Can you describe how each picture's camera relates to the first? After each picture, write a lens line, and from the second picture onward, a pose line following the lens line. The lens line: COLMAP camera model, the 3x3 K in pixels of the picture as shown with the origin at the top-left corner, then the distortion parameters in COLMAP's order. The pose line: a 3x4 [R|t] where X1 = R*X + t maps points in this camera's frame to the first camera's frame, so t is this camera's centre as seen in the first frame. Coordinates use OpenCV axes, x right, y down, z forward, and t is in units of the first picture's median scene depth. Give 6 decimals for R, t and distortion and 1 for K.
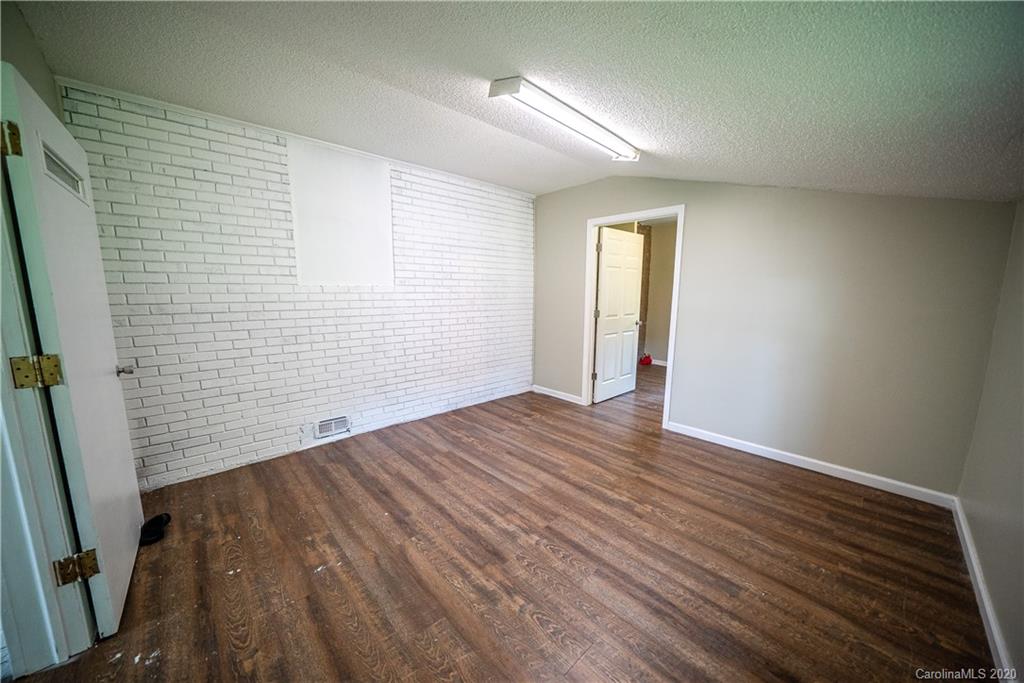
lens RADIAL K [[370.4, 0, 510.8], [0, 370.4, 346.6], [0, 0, 1]] dist [-0.019085, -0.000004]
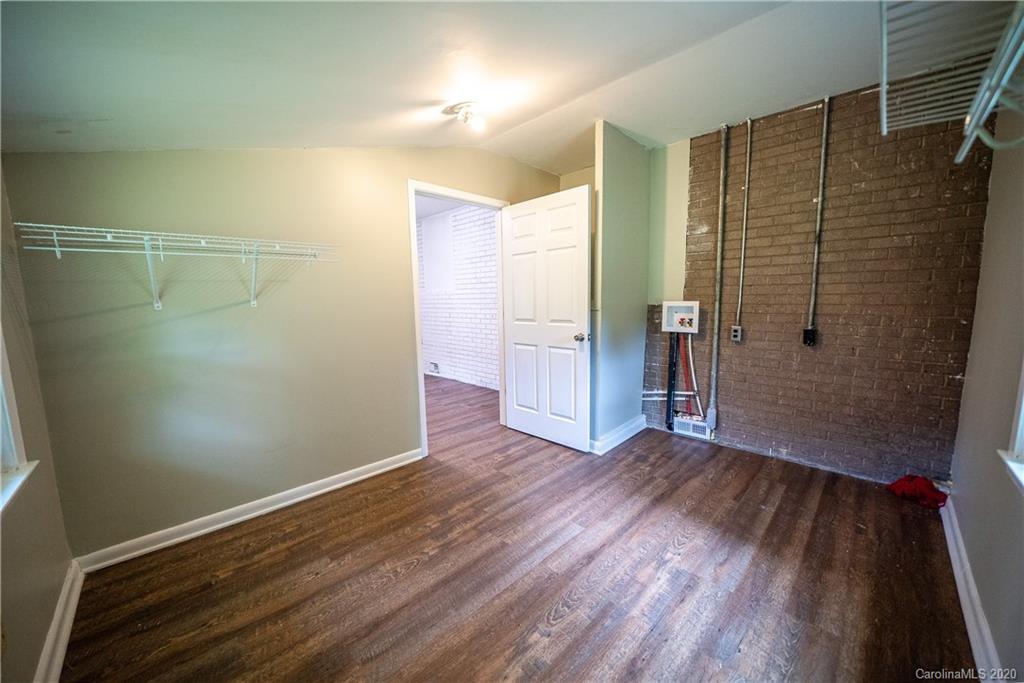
lens RADIAL K [[370.4, 0, 510.8], [0, 370.4, 346.6], [0, 0, 1]] dist [-0.019085, -0.000004]
pose [[0.034459, 0.109886, -0.993347, 1.755525], [-0.145842, 0.983850, 0.103776, -0.174819], [0.988708, 0.141296, 0.049928, 1.652148]]
